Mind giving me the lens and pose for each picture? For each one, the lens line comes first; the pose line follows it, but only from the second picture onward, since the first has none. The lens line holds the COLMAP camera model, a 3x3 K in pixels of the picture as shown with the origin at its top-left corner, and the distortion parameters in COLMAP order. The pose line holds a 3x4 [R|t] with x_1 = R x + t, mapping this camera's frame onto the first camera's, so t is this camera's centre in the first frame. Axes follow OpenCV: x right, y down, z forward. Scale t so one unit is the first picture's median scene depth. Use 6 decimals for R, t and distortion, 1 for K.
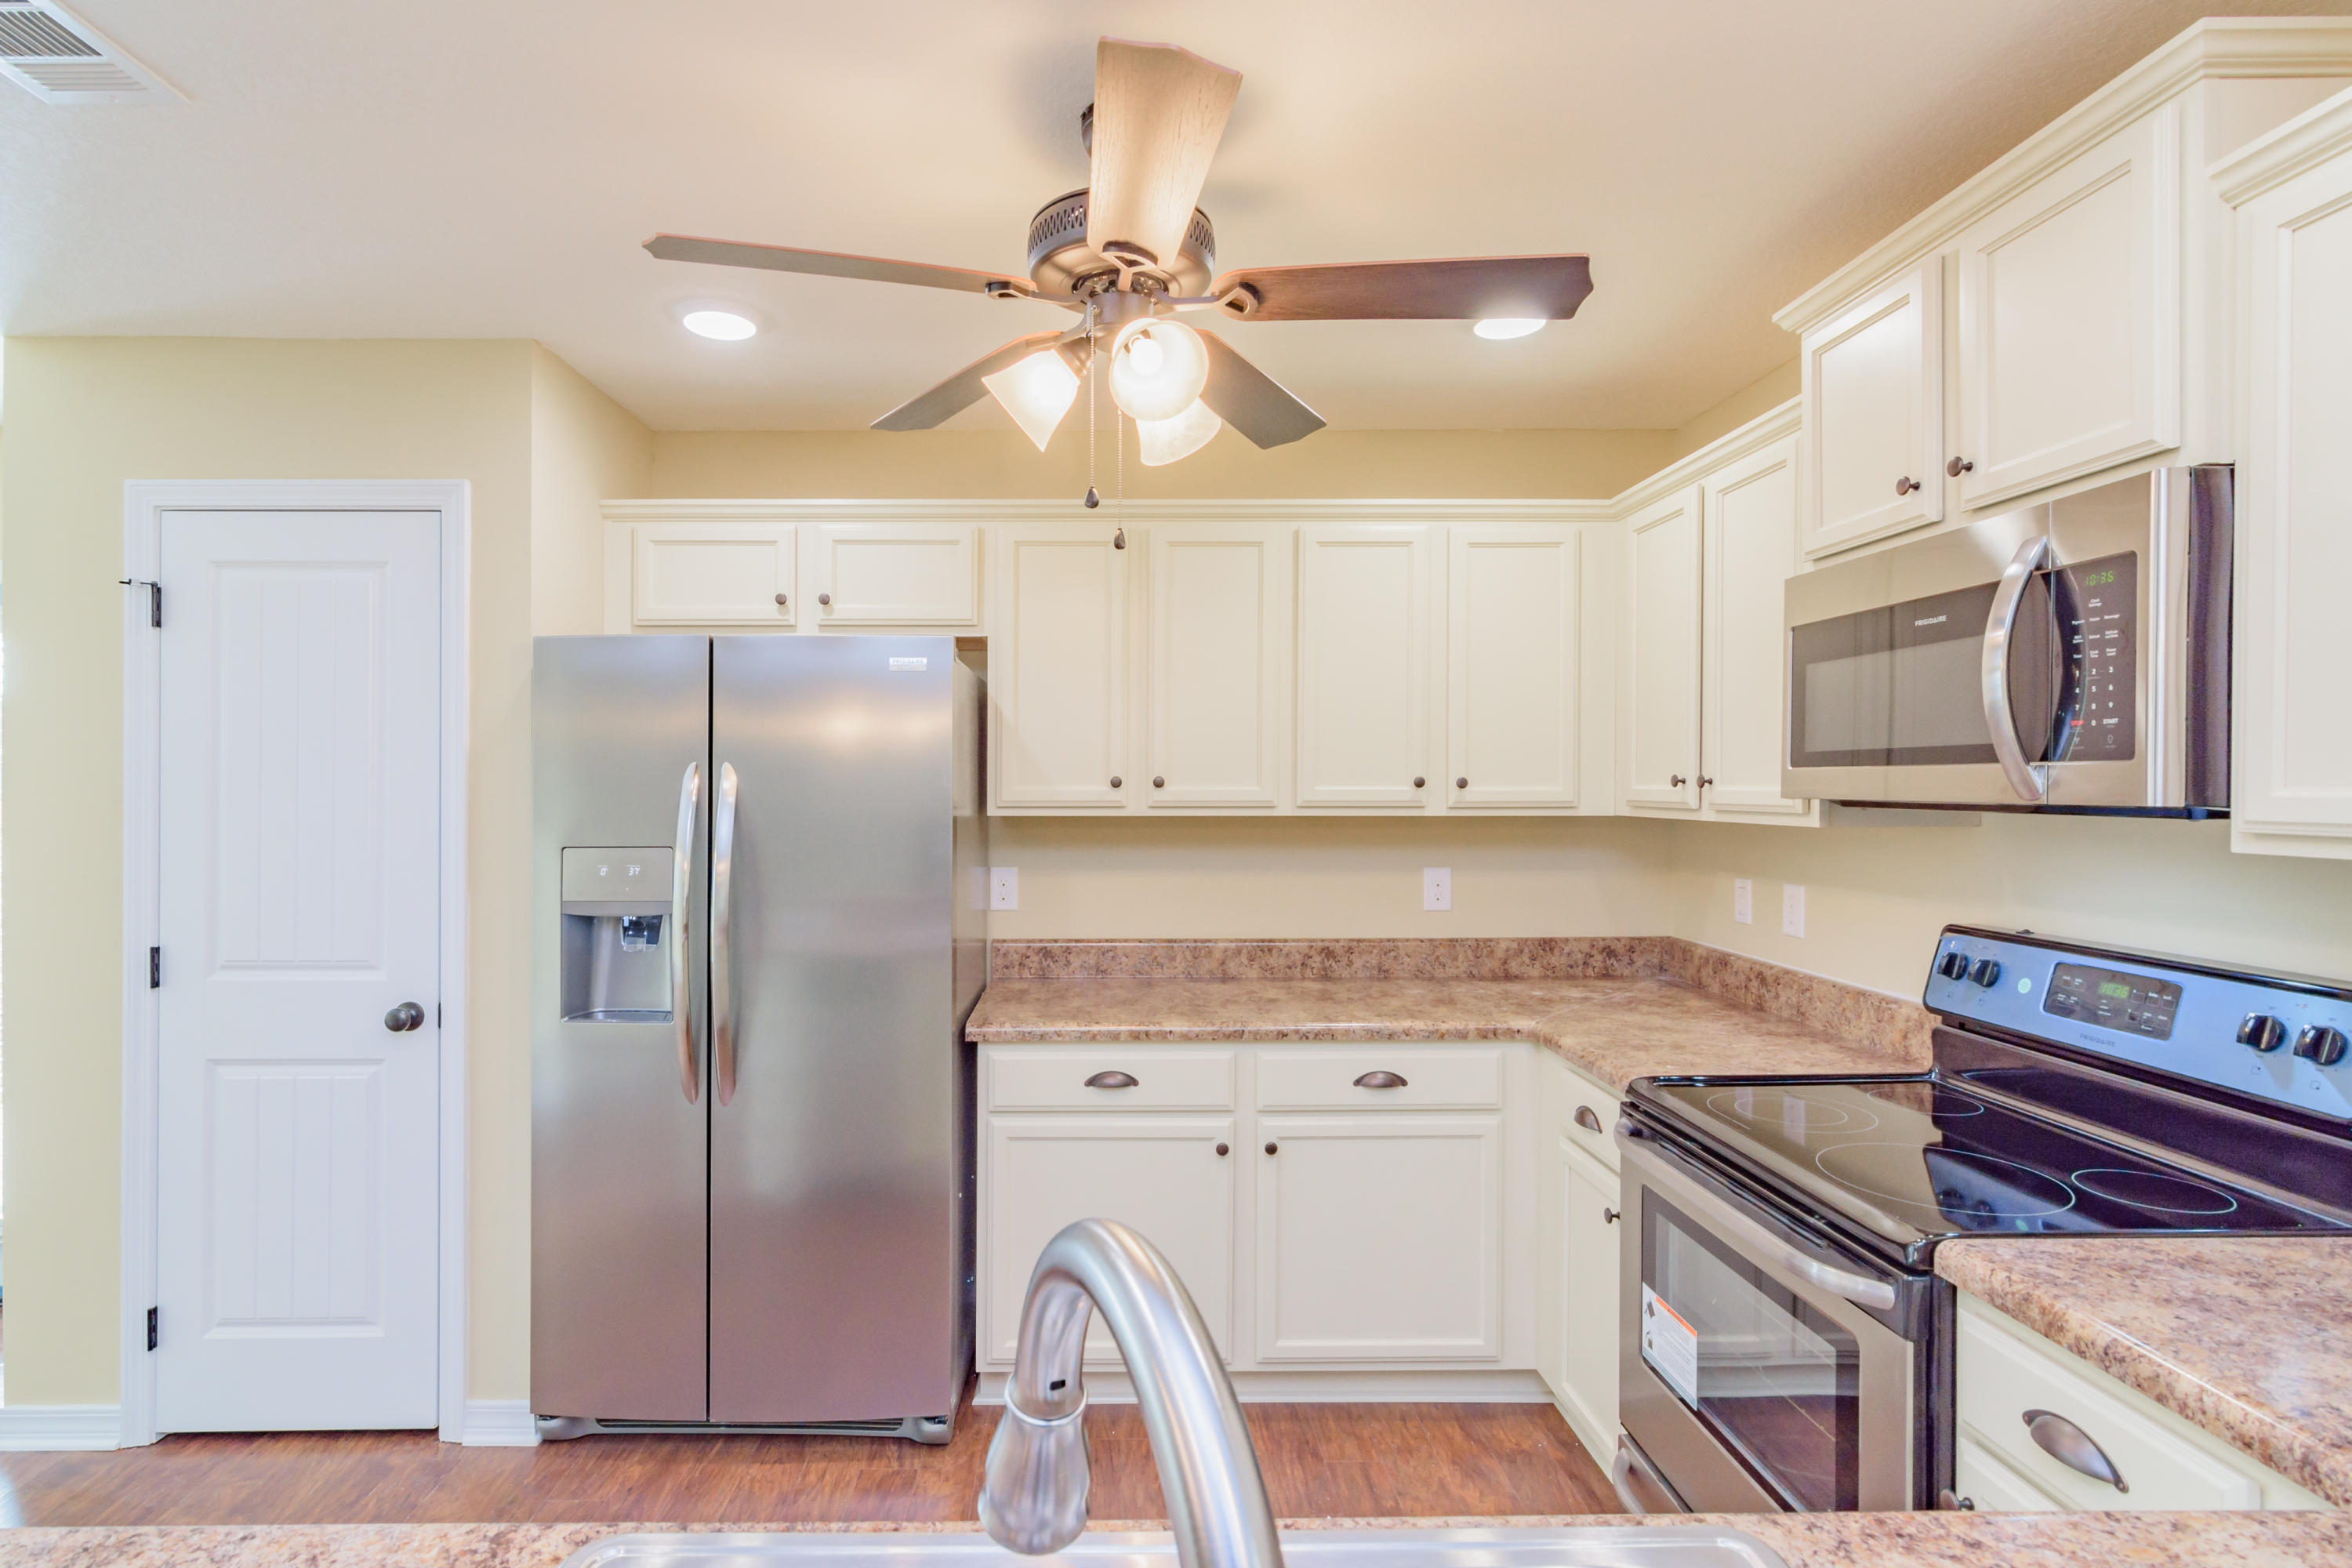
lens RADIAL K [[1160.7, 0, 1099.4], [0, 1160.7, 793.5], [0, 0, 1]] dist [0.000819, 0.000527]
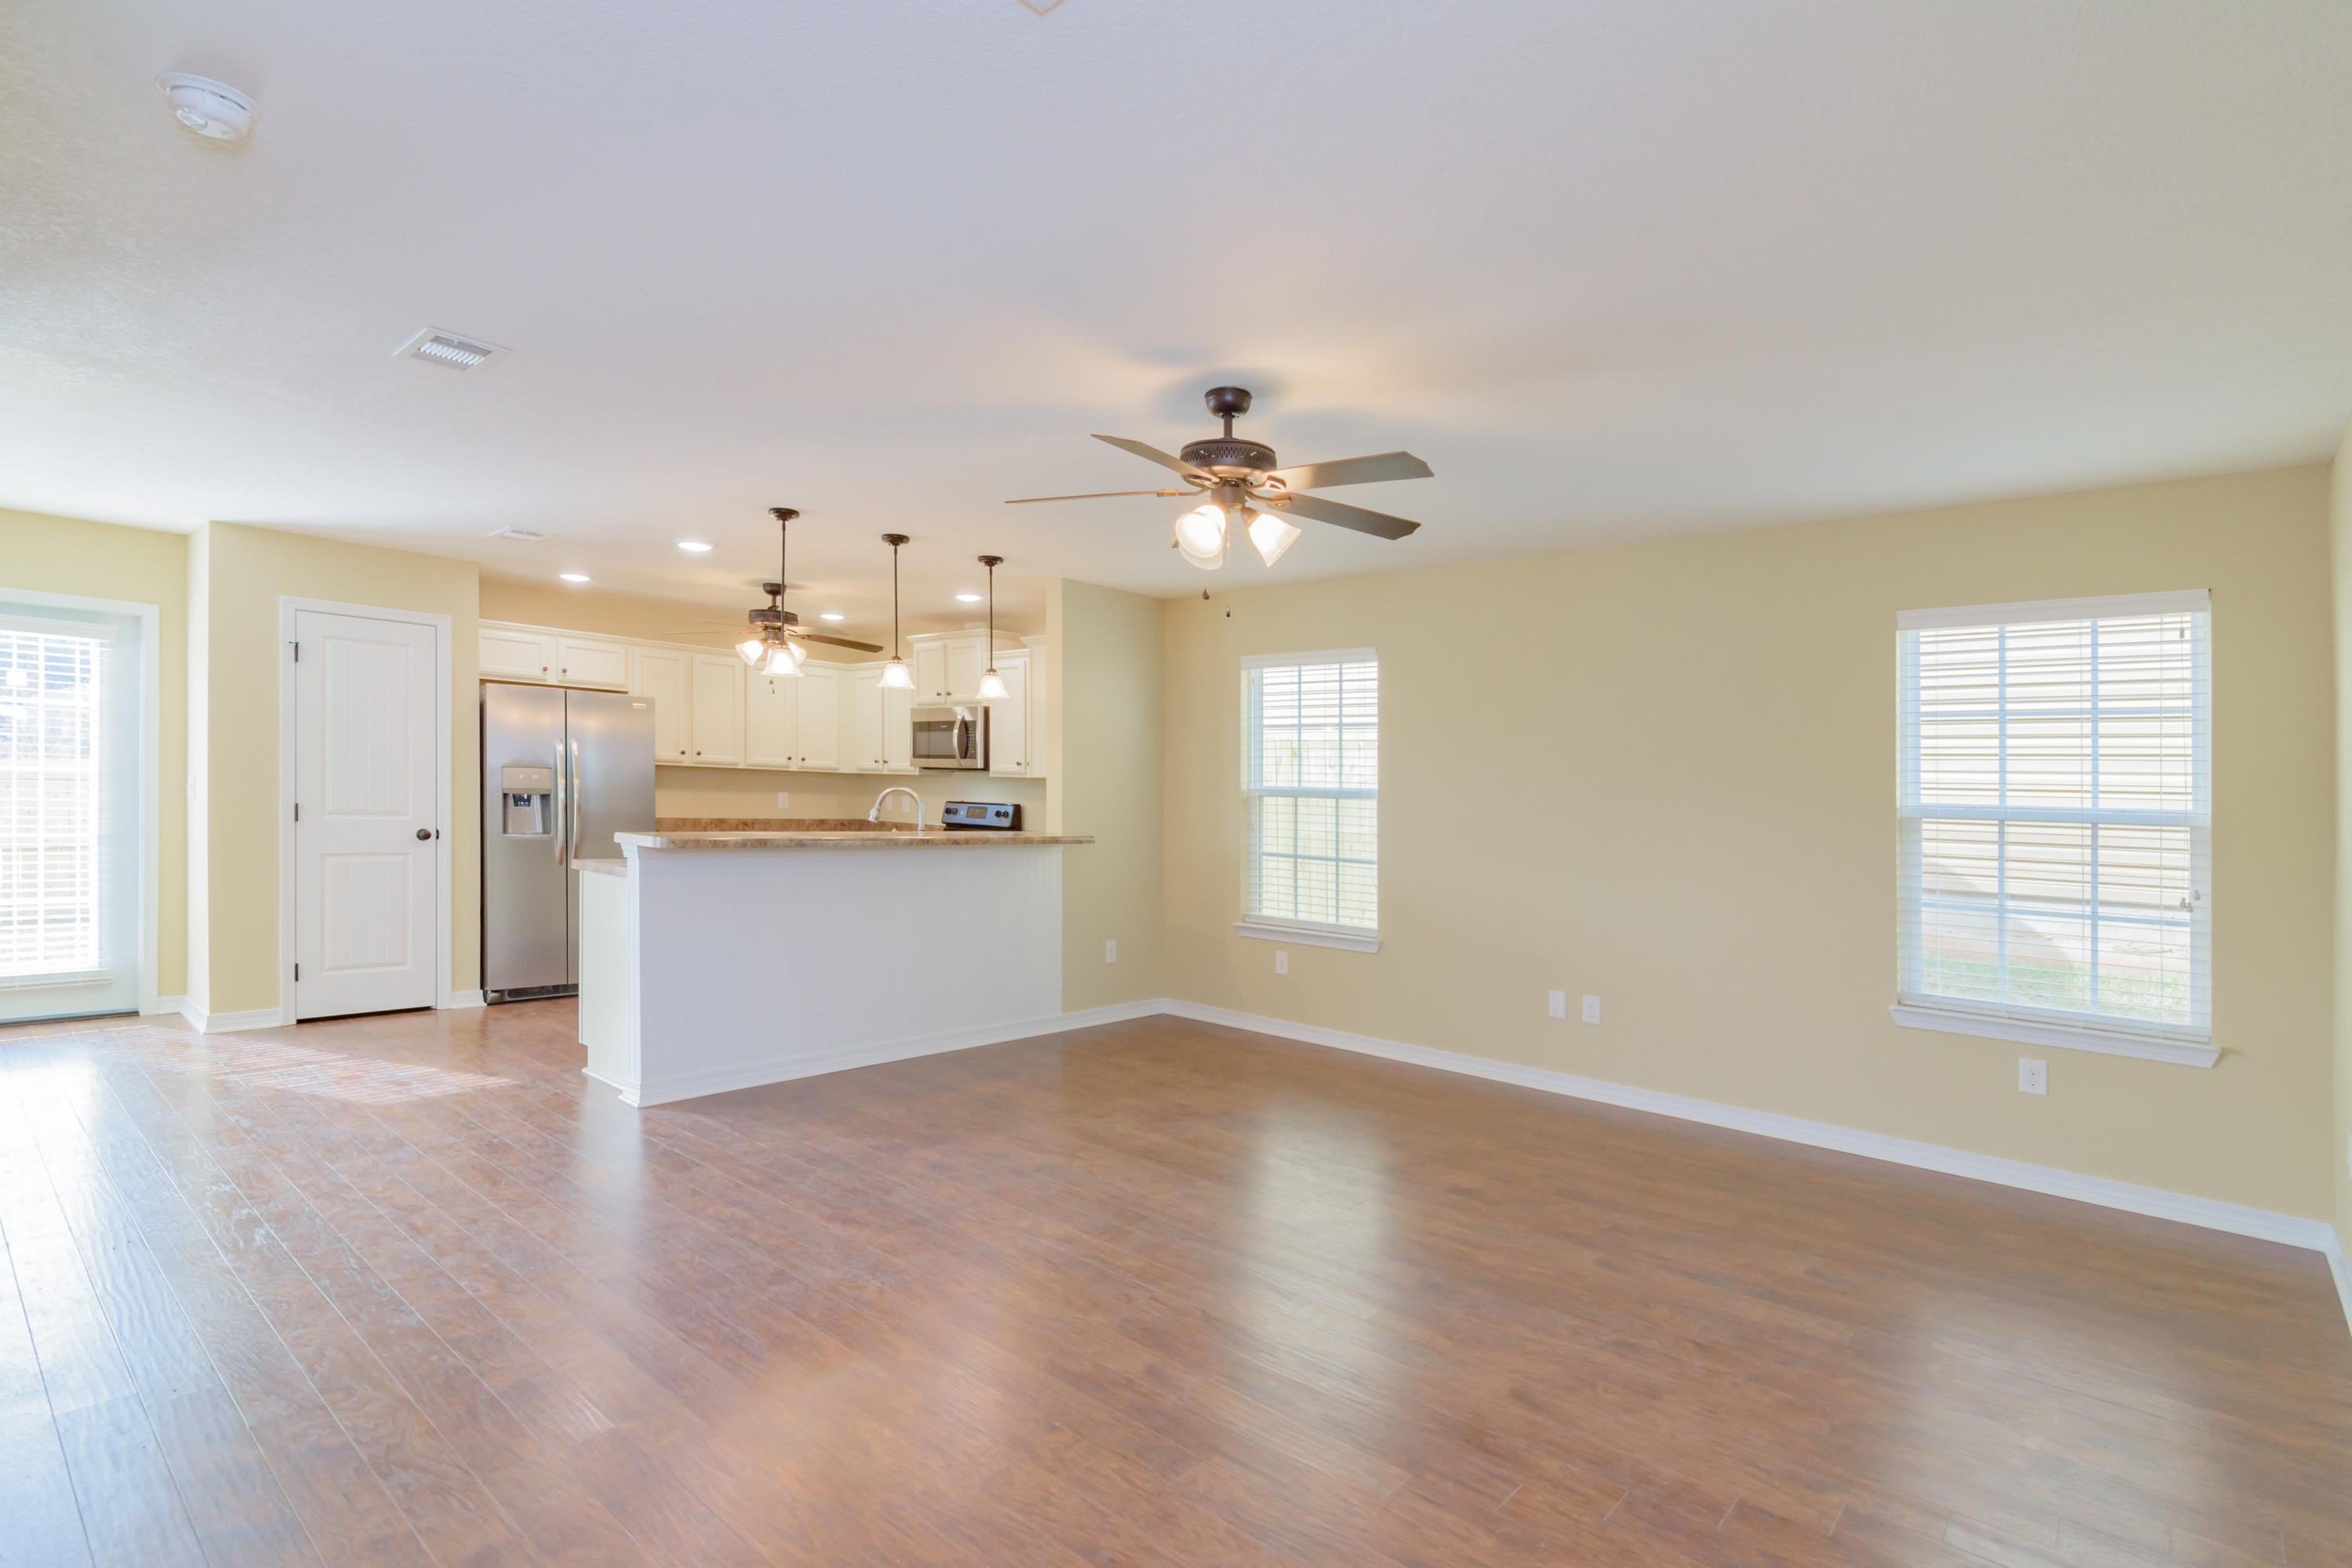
lens RADIAL K [[1197.1, 0, 1180.9], [0, 1197.1, 854.3], [0, 0, 1]] dist [0.002423, 0.000702]
pose [[0.668723, -0.011888, 0.743417, -1.393659], [-0.030801, 0.998571, 0.043674, 0.074660], [-0.742874, -0.052103, 0.667401, -1.837152]]
